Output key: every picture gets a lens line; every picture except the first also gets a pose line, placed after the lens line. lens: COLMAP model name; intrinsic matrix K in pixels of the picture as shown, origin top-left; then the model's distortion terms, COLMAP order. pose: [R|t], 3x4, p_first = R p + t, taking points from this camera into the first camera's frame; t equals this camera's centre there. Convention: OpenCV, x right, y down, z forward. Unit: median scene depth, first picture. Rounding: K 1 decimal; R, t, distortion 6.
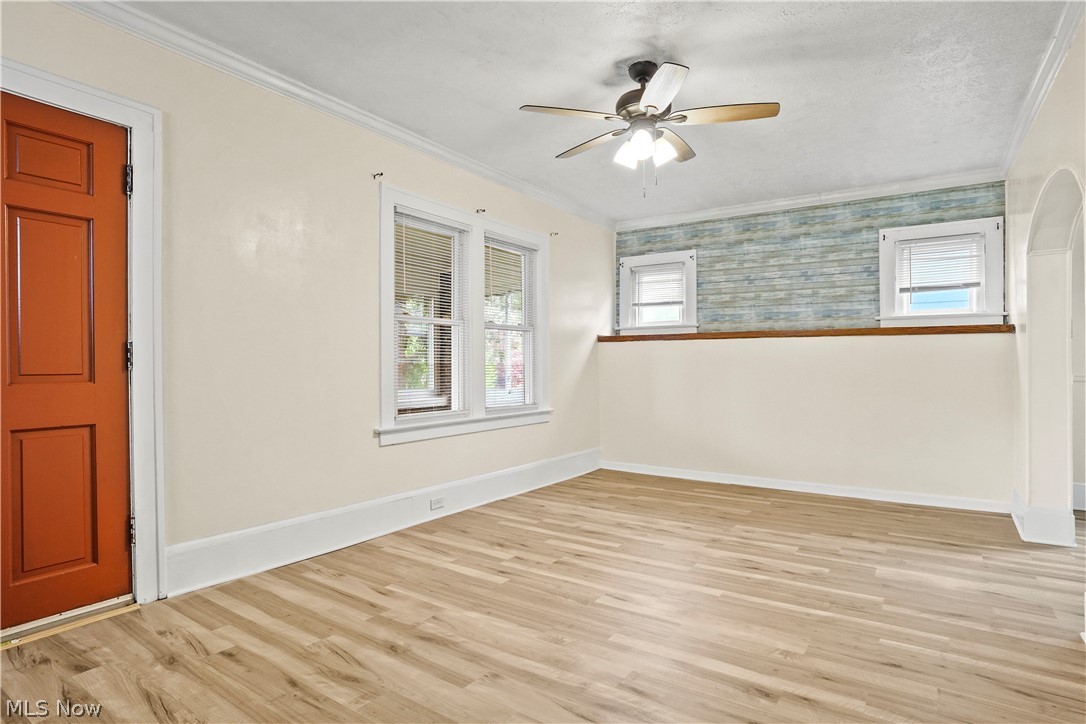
lens RADIAL K [[580.5, 0, 543.0], [0, 580.5, 362.0], [0, 0, 1]] dist [-0.075854, 0.037970]
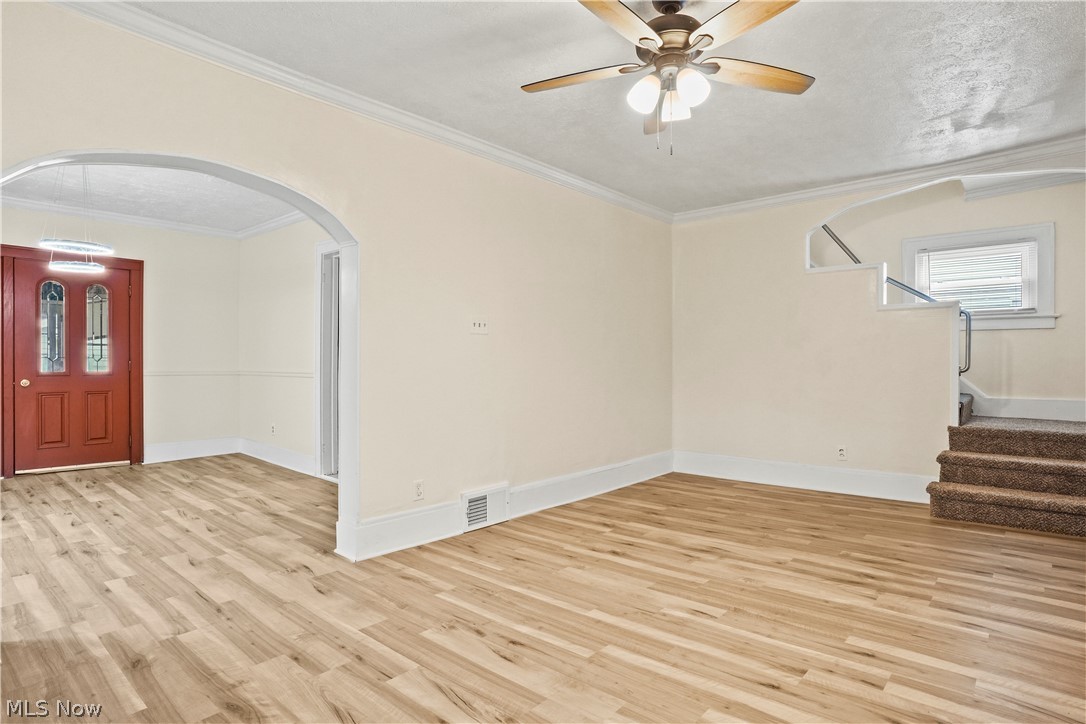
lens RADIAL K [[580.5, 0, 543.0], [0, 580.5, 362.0], [0, 0, 1]] dist [-0.075854, 0.037970]
pose [[-0.992853, 0.001645, 0.119333, 0.258398], [0.000840, 0.999977, -0.006795, 0.003836], [-0.119341, -0.006647, -0.992831, 1.818954]]
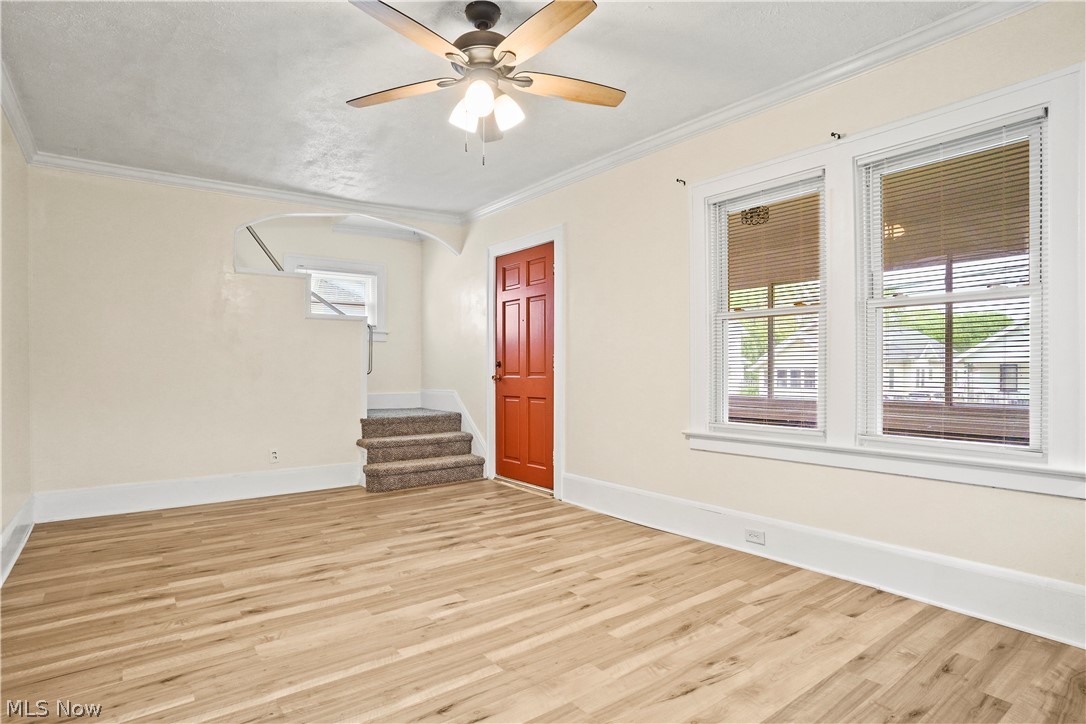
lens RADIAL K [[580.5, 0, 543.0], [0, 580.5, 362.0], [0, 0, 1]] dist [-0.075854, 0.037970]
pose [[-0.317188, -0.009393, -0.948316, 0.943317], [0.007166, 0.999899, -0.012301, 0.008885], [0.948336, -0.010697, -0.317089, 1.352987]]
